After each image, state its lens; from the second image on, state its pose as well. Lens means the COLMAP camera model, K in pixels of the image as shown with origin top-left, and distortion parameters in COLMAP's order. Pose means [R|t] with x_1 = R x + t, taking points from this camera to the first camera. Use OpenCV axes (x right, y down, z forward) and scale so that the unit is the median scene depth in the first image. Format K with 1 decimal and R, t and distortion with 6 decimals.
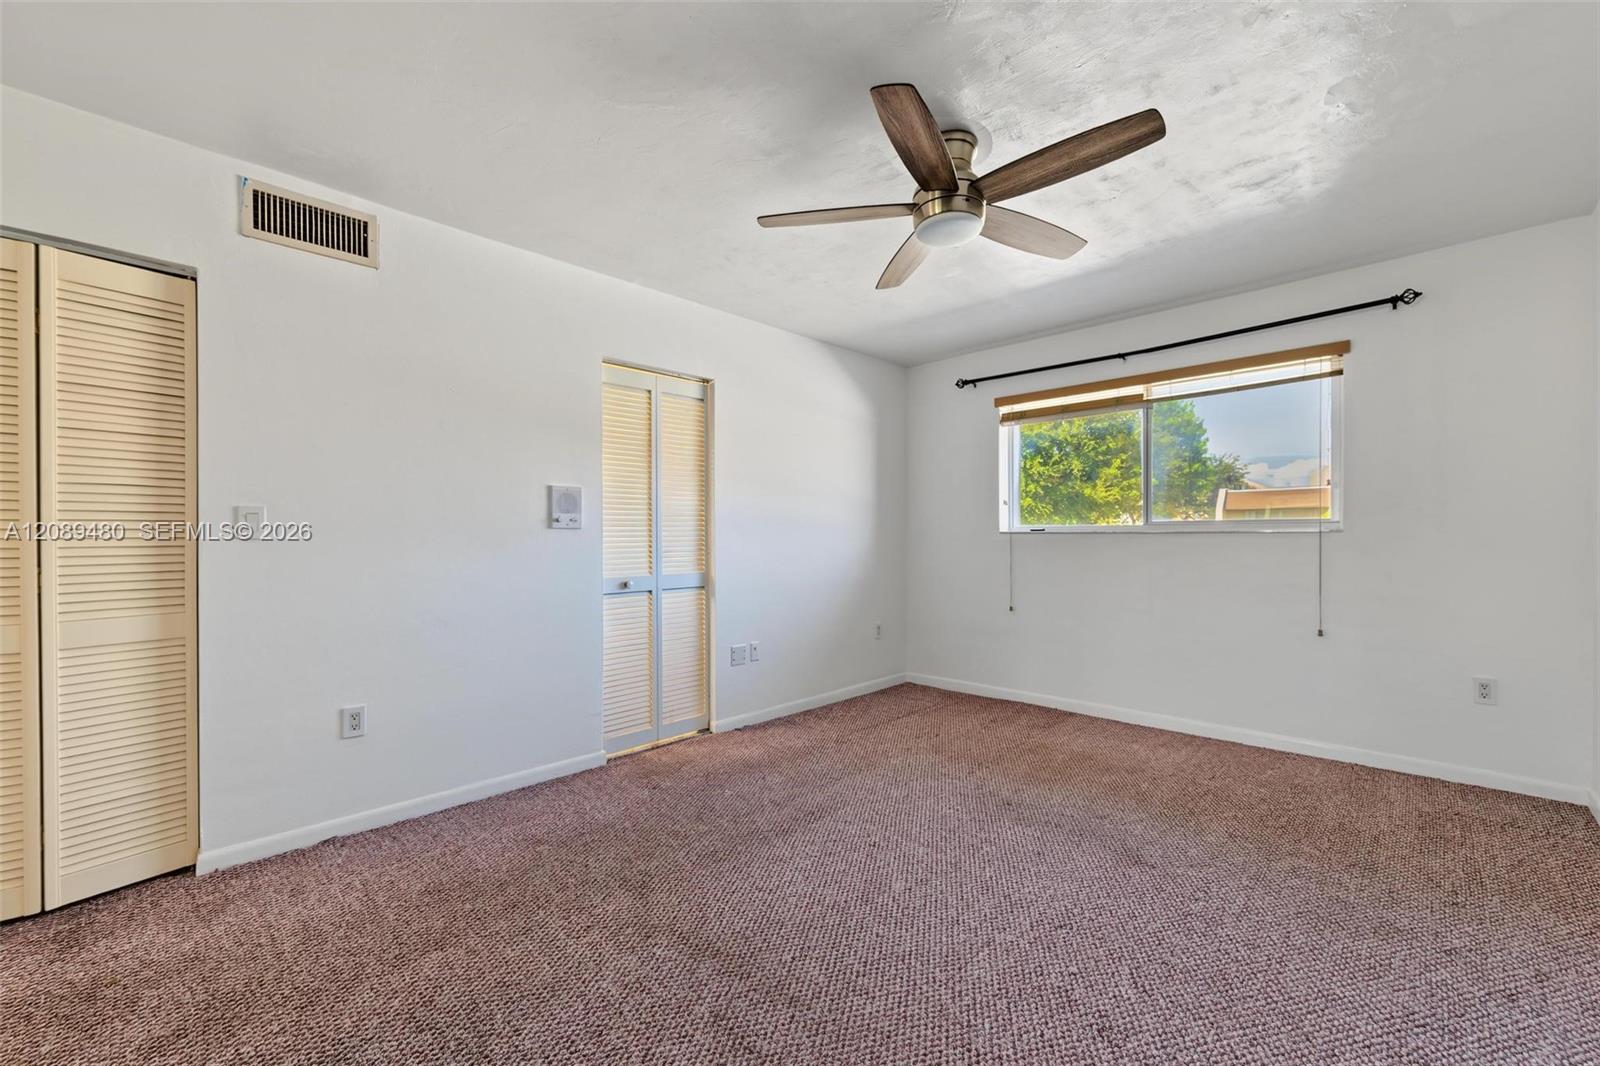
lens RADIAL K [[635.3, 0, 800.0], [0, 635.3, 533.0], [0, 0, 1]] dist [0.001662, 0.000164]
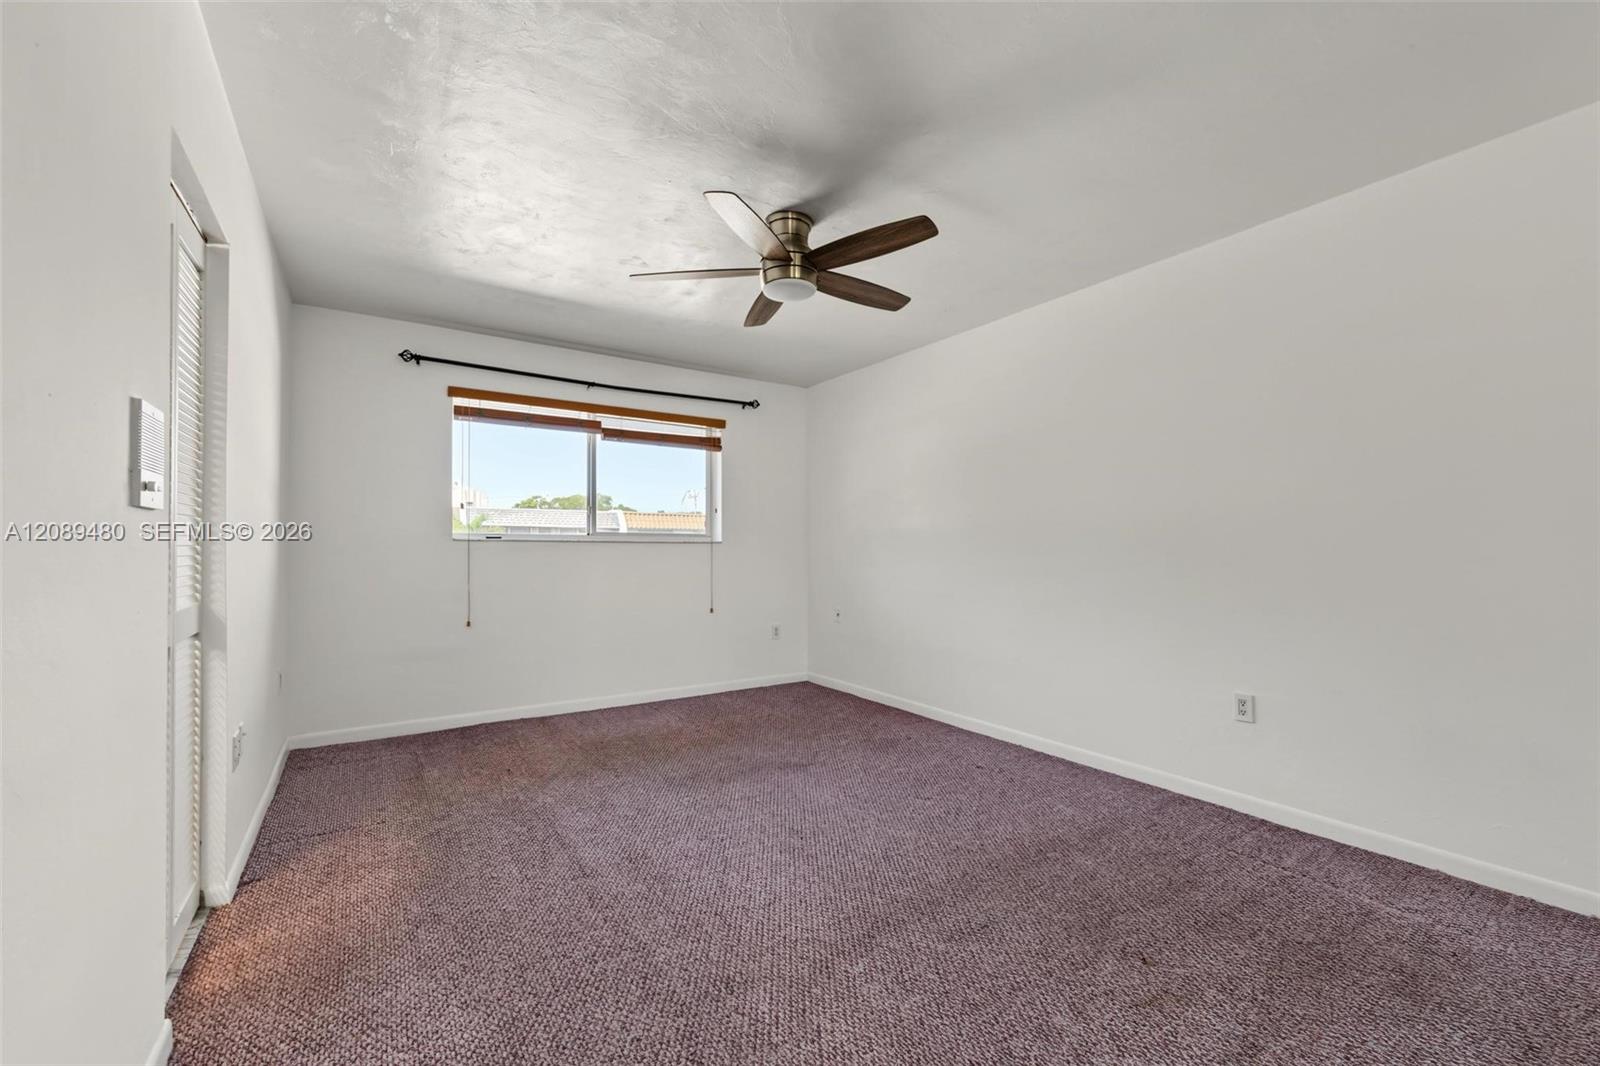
lens RADIAL K [[652.9, 0, 800.0], [0, 652.9, 533.0], [0, 0, 1]] dist [0.000975, 0.000148]
pose [[0.221018, 0.028433, 0.974855, -0.654928], [-0.008315, 0.999594, -0.027269, 0.015959], [-0.975234, -0.002079, 0.221164, 0.468543]]
